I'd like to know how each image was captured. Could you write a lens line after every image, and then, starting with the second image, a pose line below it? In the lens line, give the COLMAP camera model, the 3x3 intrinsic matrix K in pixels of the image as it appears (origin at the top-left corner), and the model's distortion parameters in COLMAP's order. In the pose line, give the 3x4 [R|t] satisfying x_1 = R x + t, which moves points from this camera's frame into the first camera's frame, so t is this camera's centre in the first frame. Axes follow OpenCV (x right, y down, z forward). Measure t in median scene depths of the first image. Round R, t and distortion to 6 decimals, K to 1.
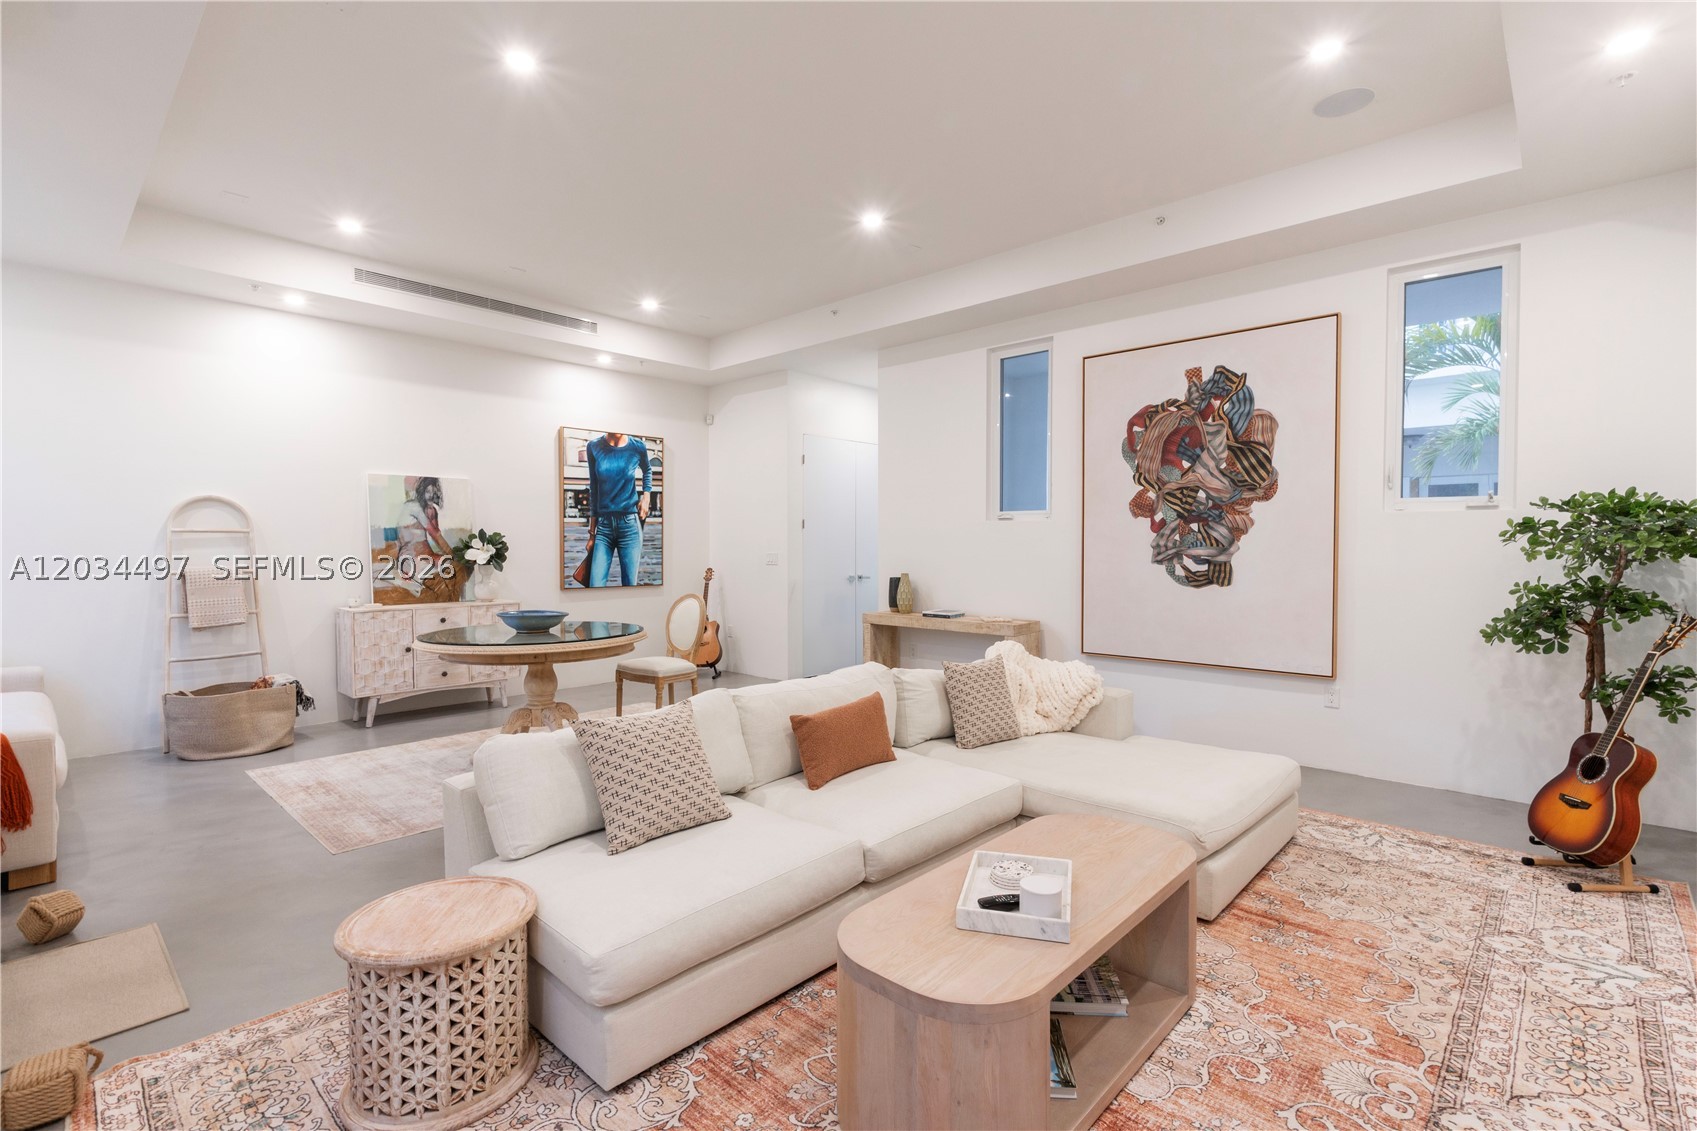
lens RADIAL K [[783.2, 0, 845.6], [0, 783.2, 564.0], [0, 0, 1]] dist [-0.005127, 0.000201]
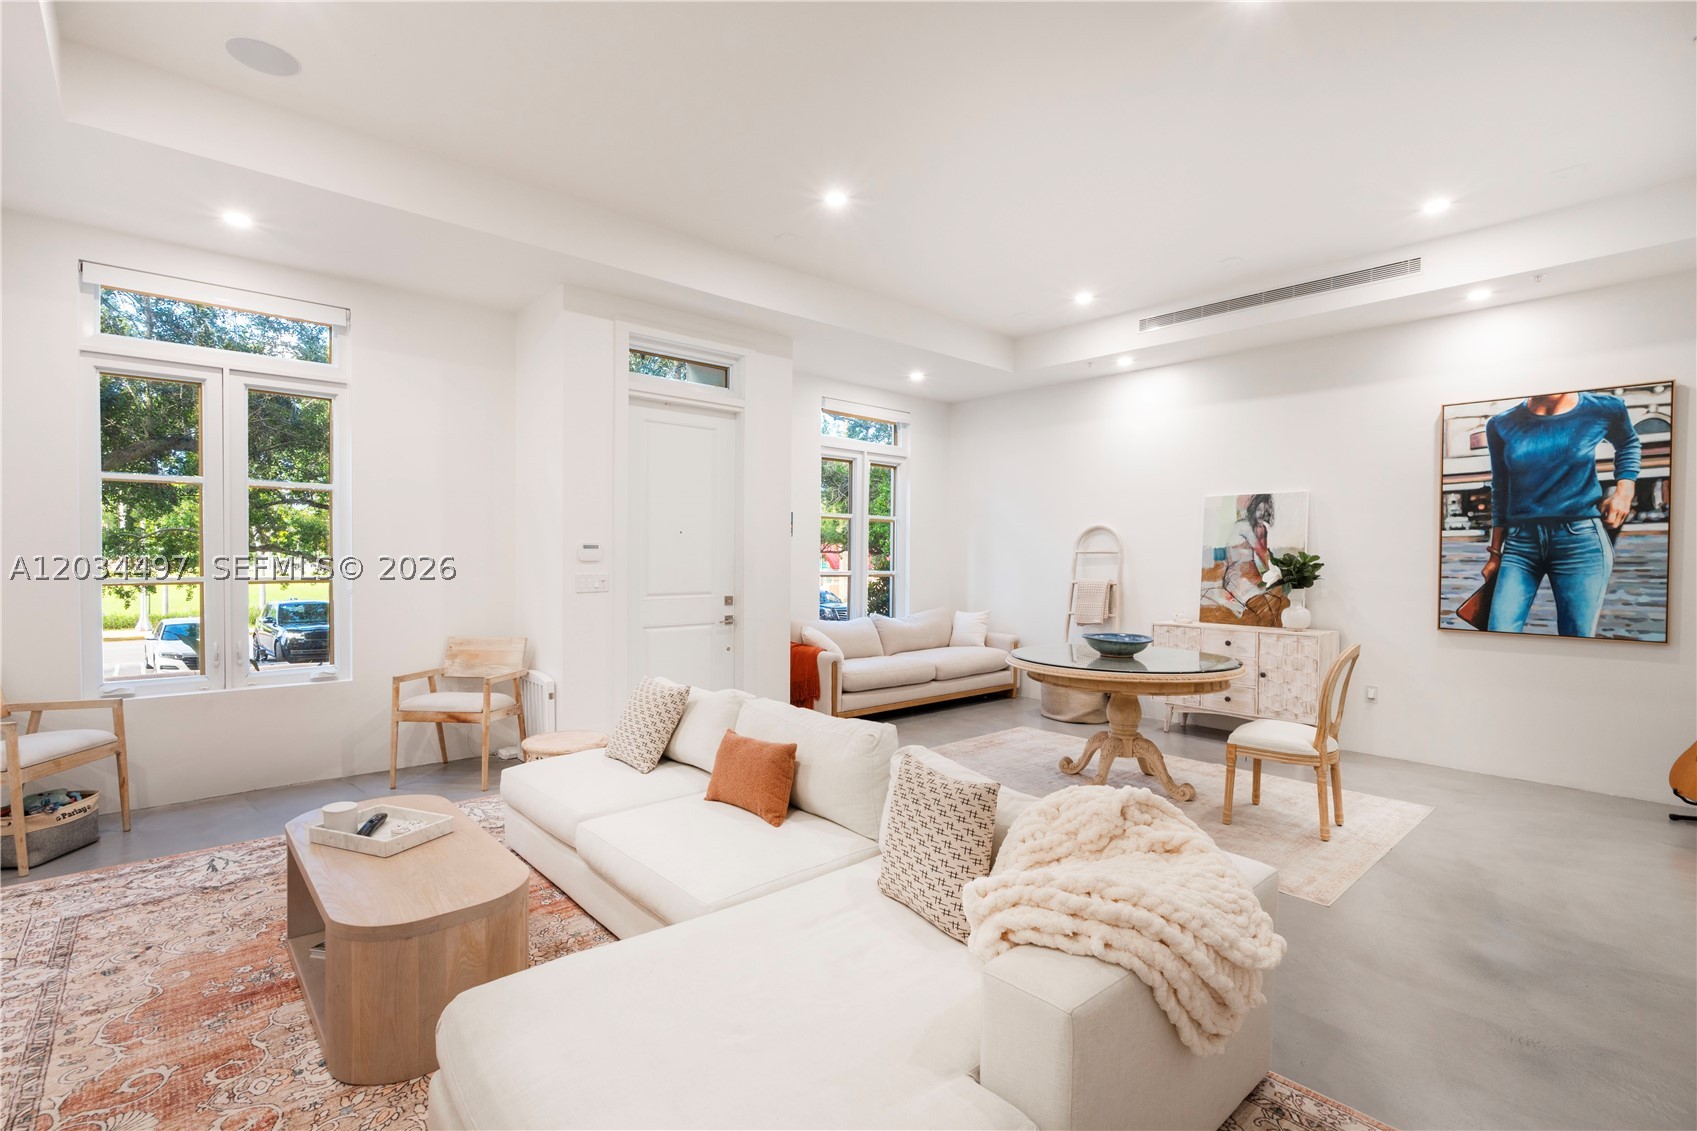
lens RADIAL K [[774.1, 0, 848.5], [0, 774.1, 559.2], [0, 0, 1]] dist [-0.008379, 0.000165]
pose [[-0.083506, 0.005575, -0.996492, 0.388155], [-0.033064, 0.999418, 0.008362, -0.019782], [0.995959, 0.033646, -0.083273, 0.500407]]
